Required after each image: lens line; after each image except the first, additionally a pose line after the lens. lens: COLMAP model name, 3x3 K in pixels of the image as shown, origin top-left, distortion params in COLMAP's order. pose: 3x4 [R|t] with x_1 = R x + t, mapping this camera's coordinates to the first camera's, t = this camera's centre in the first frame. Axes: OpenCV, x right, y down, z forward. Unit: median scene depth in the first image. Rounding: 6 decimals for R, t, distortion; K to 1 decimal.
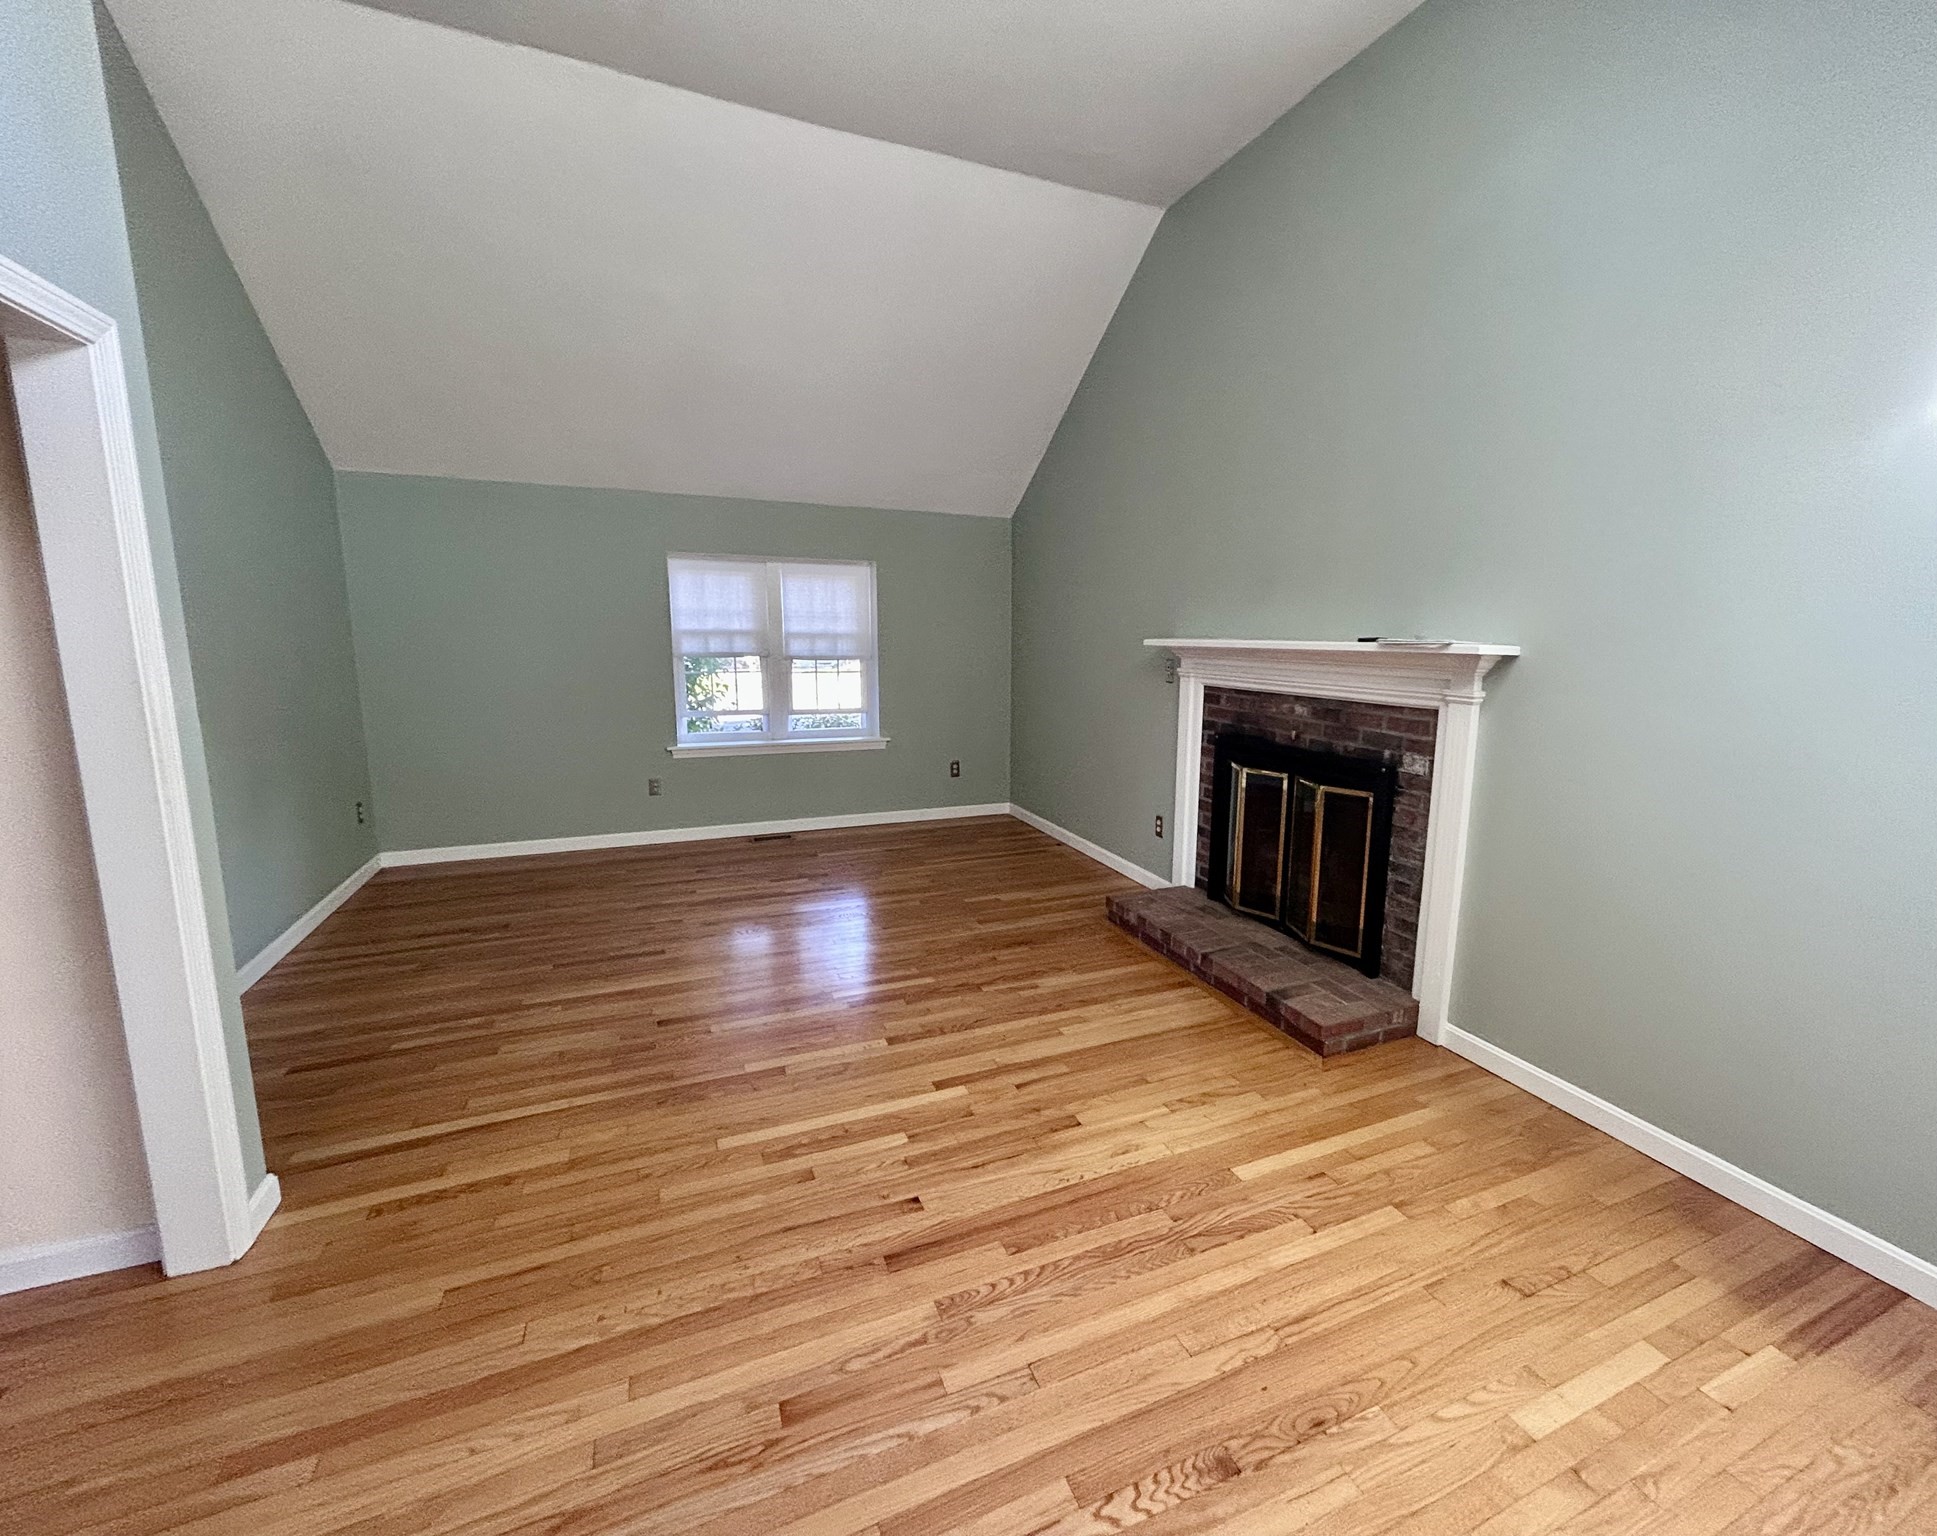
lens RADIAL K [[830.3, 0, 1040.9], [0, 830.3, 772.0], [0, 0, 1]] dist [-0.000041, -0.000173]
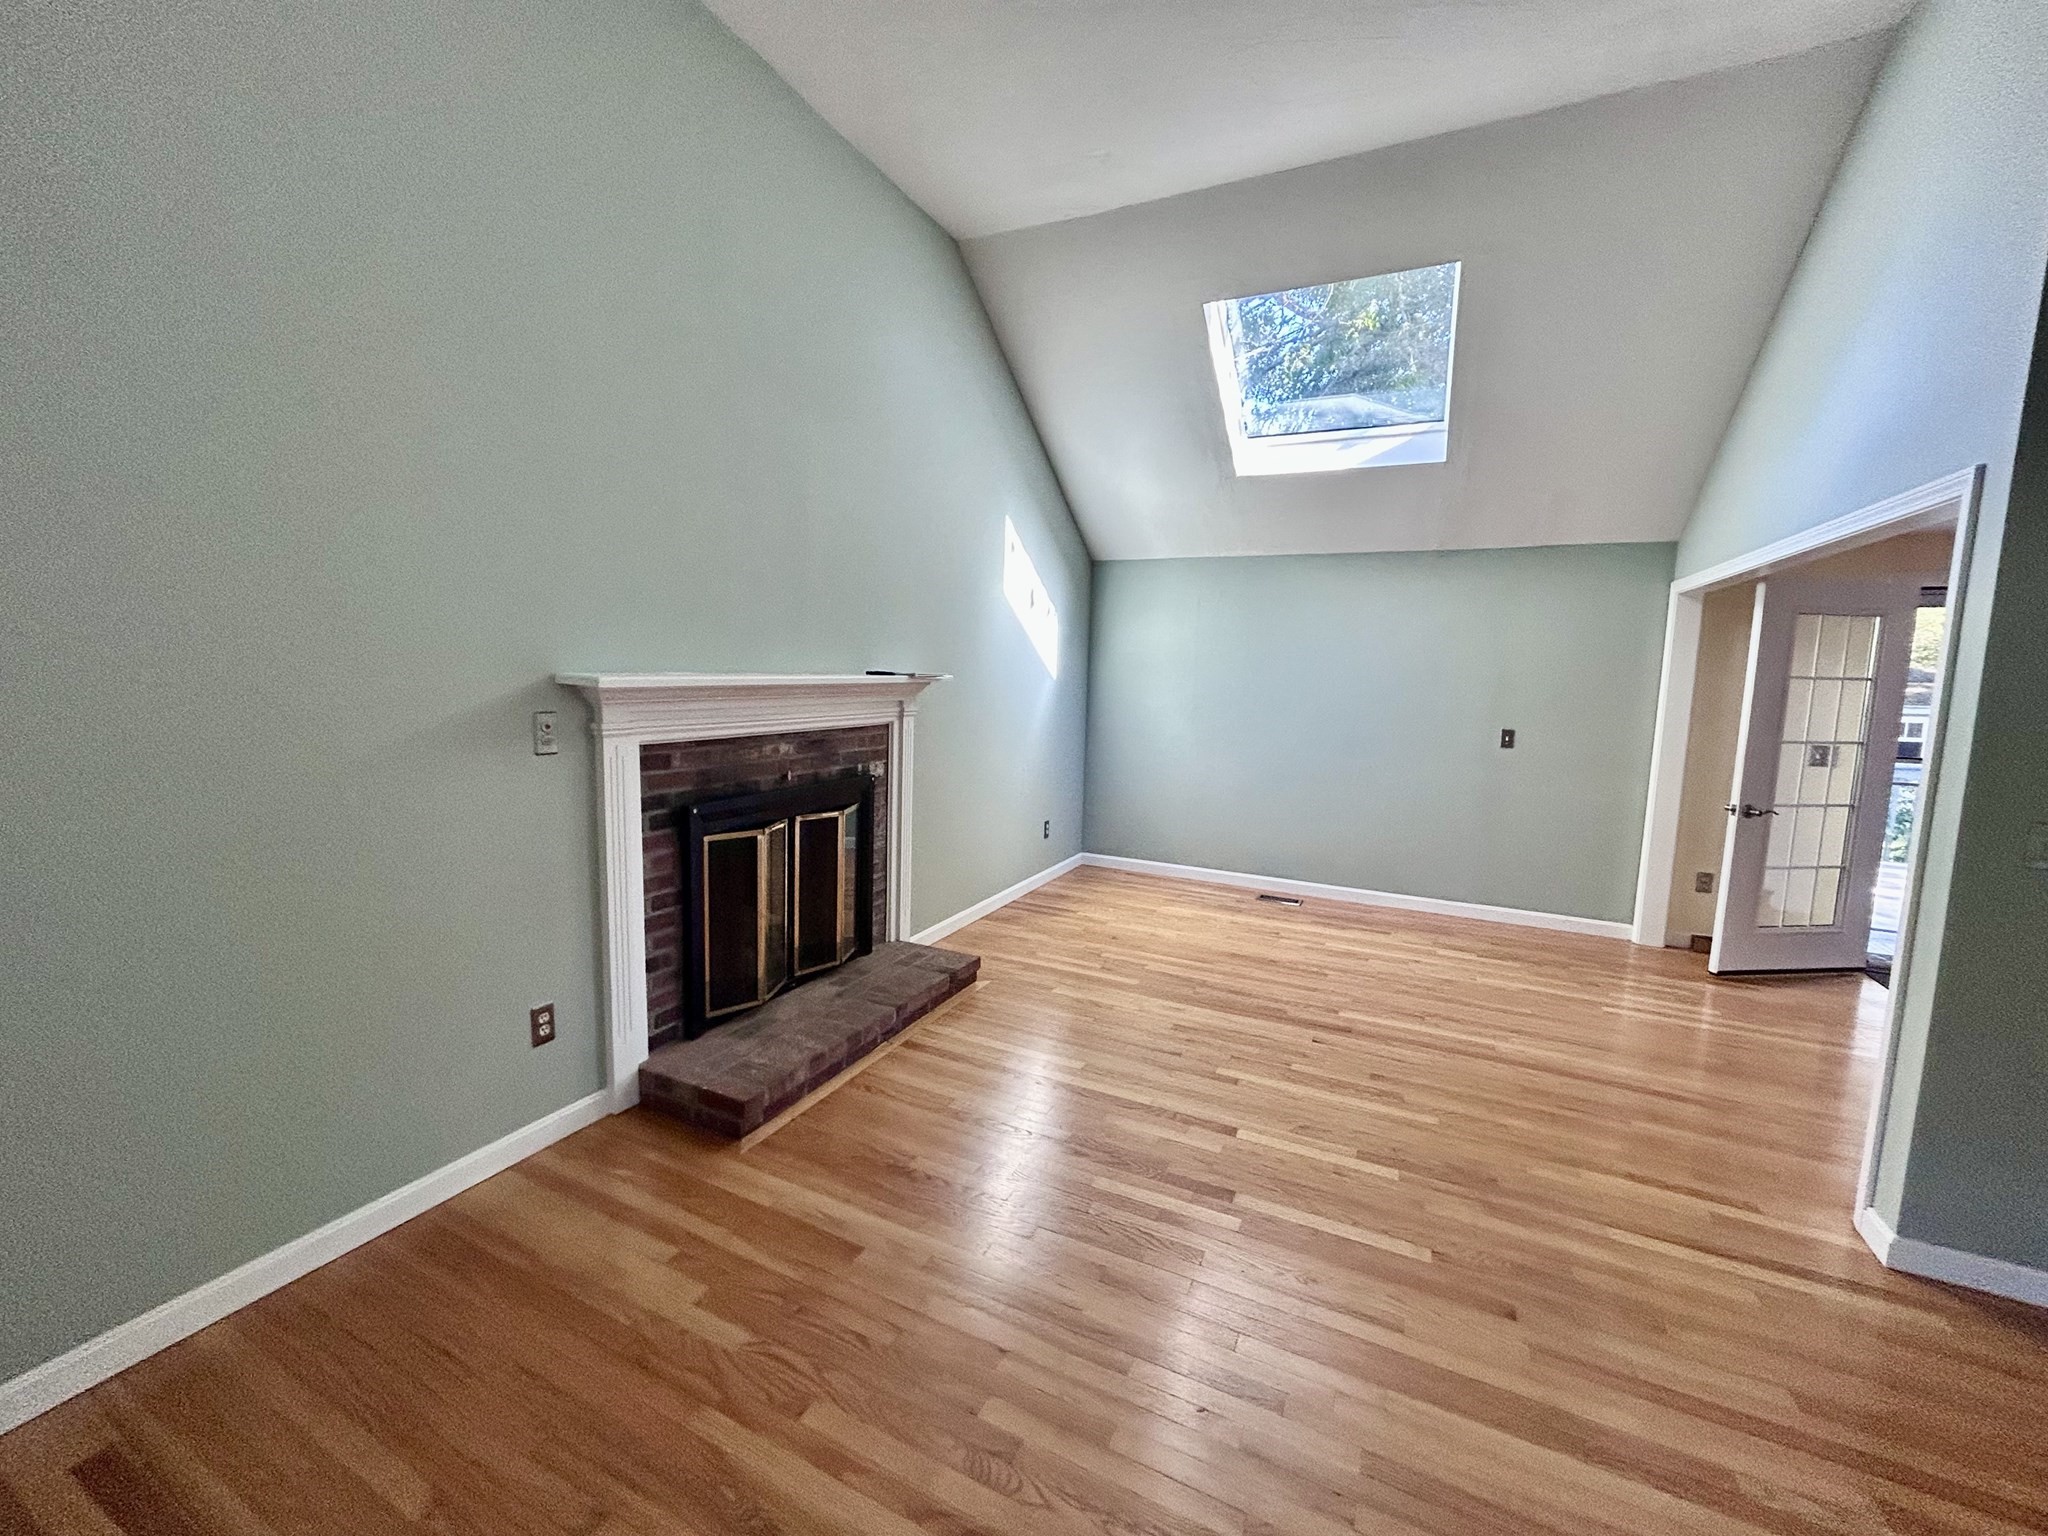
lens RADIAL K [[827.8, 0, 1024.0], [0, 827.8, 768.0], [0, 0, 1]] dist [0.031180, 0.000110]
pose [[-0.635313, -0.126637, 0.761801, -0.629241], [0.089842, 0.967644, 0.235781, -0.275615], [-0.767011, 0.218236, -0.603380, 1.511627]]
